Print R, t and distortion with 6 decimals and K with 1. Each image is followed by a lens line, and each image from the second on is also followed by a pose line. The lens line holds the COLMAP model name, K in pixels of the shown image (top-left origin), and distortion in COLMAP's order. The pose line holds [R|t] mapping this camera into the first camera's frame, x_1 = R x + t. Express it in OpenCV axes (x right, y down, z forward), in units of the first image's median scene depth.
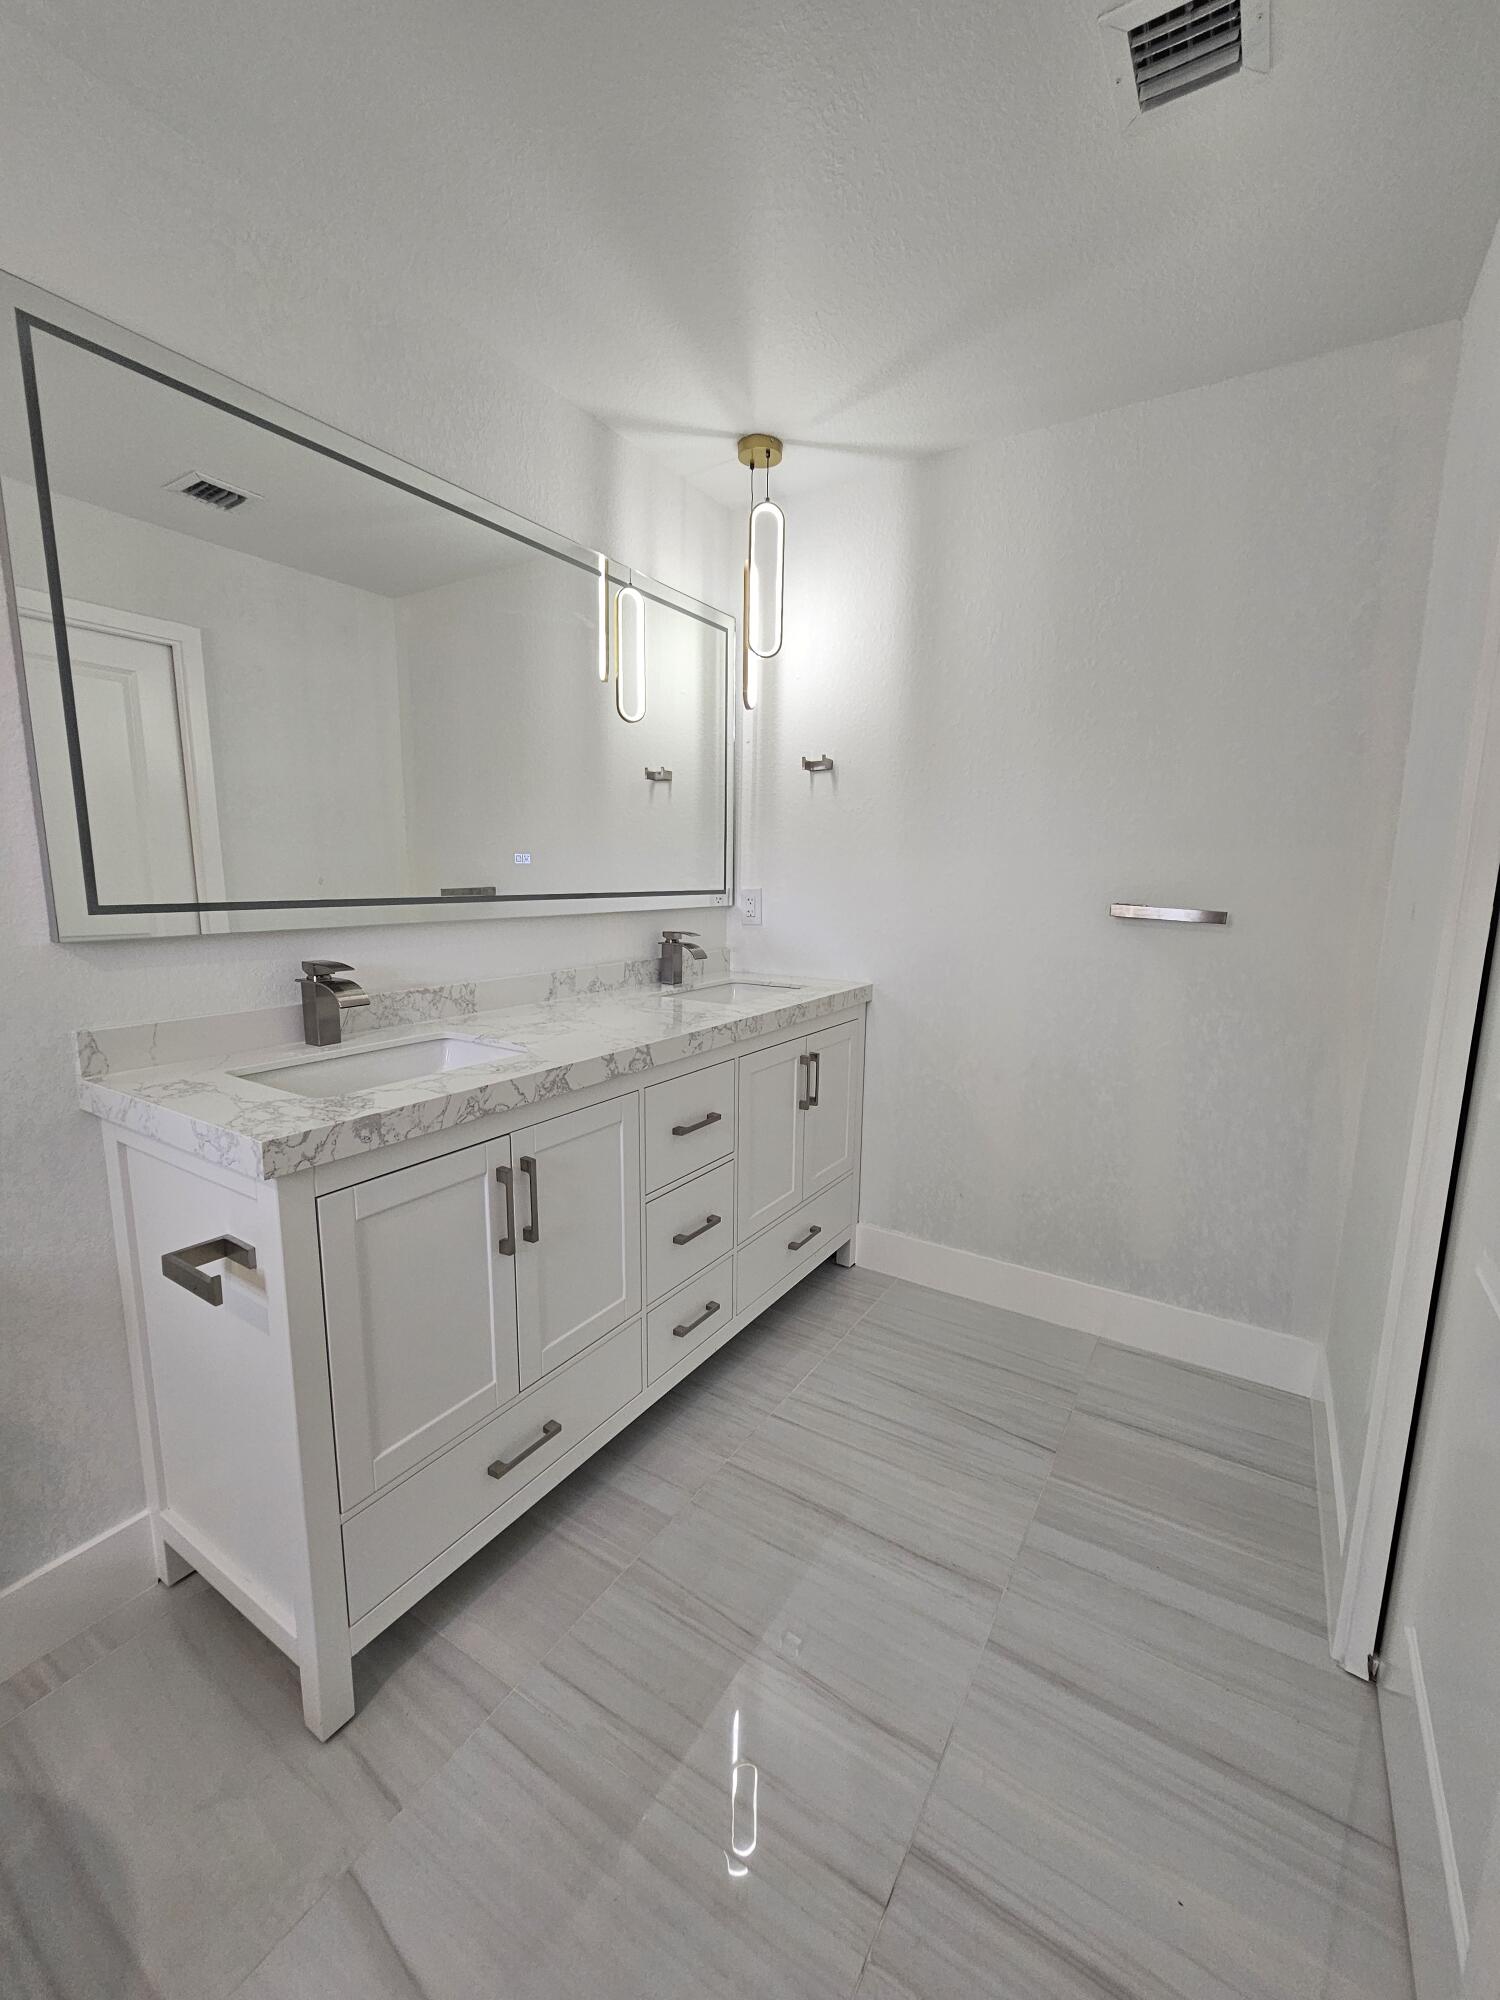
lens RADIAL K [[813.6, 0, 757.7], [0, 813.6, 1002.7], [0, 0, 1]] dist [-0.004771, -0.000489]
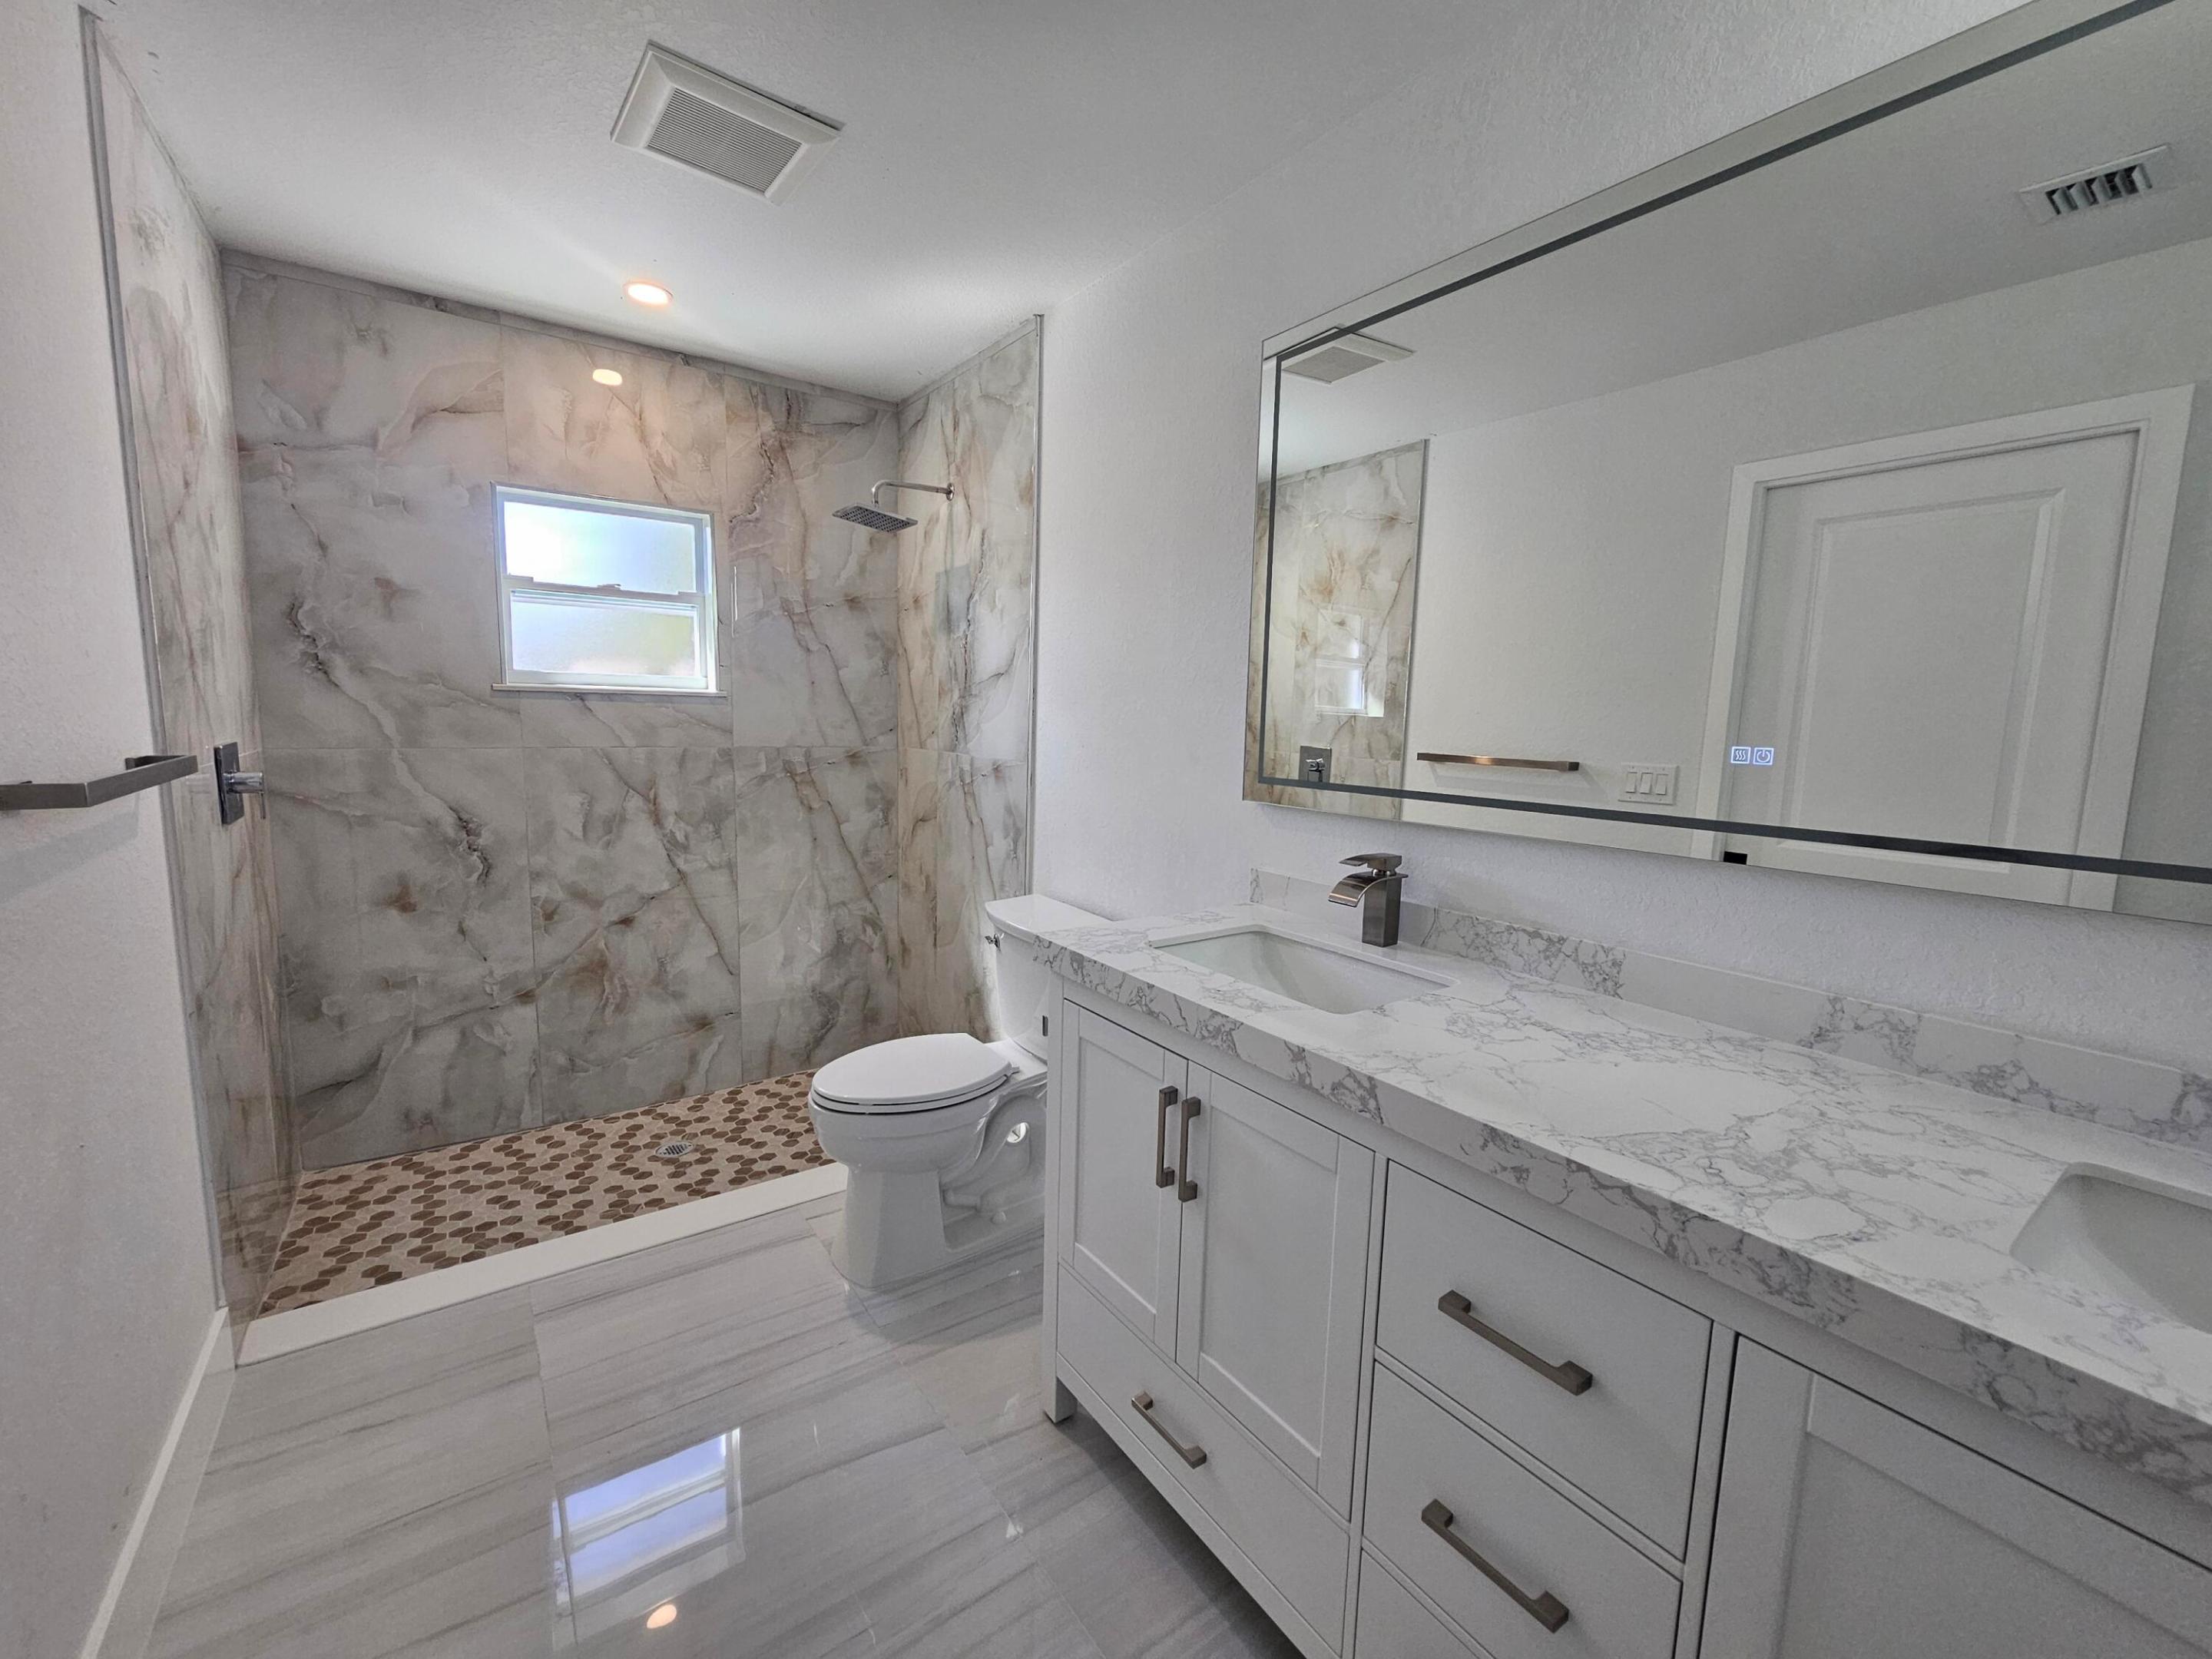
lens RADIAL K [[899.9, 0, 1106.9], [0, 899.9, 827.8], [0, 0, 1]] dist [-0.004771, -0.000489]
pose [[-0.379395, 0.096322, -0.920207, 0.512867], [-0.175259, 0.969079, 0.173695, -0.201140], [0.908484, 0.227174, -0.350782, 1.052059]]
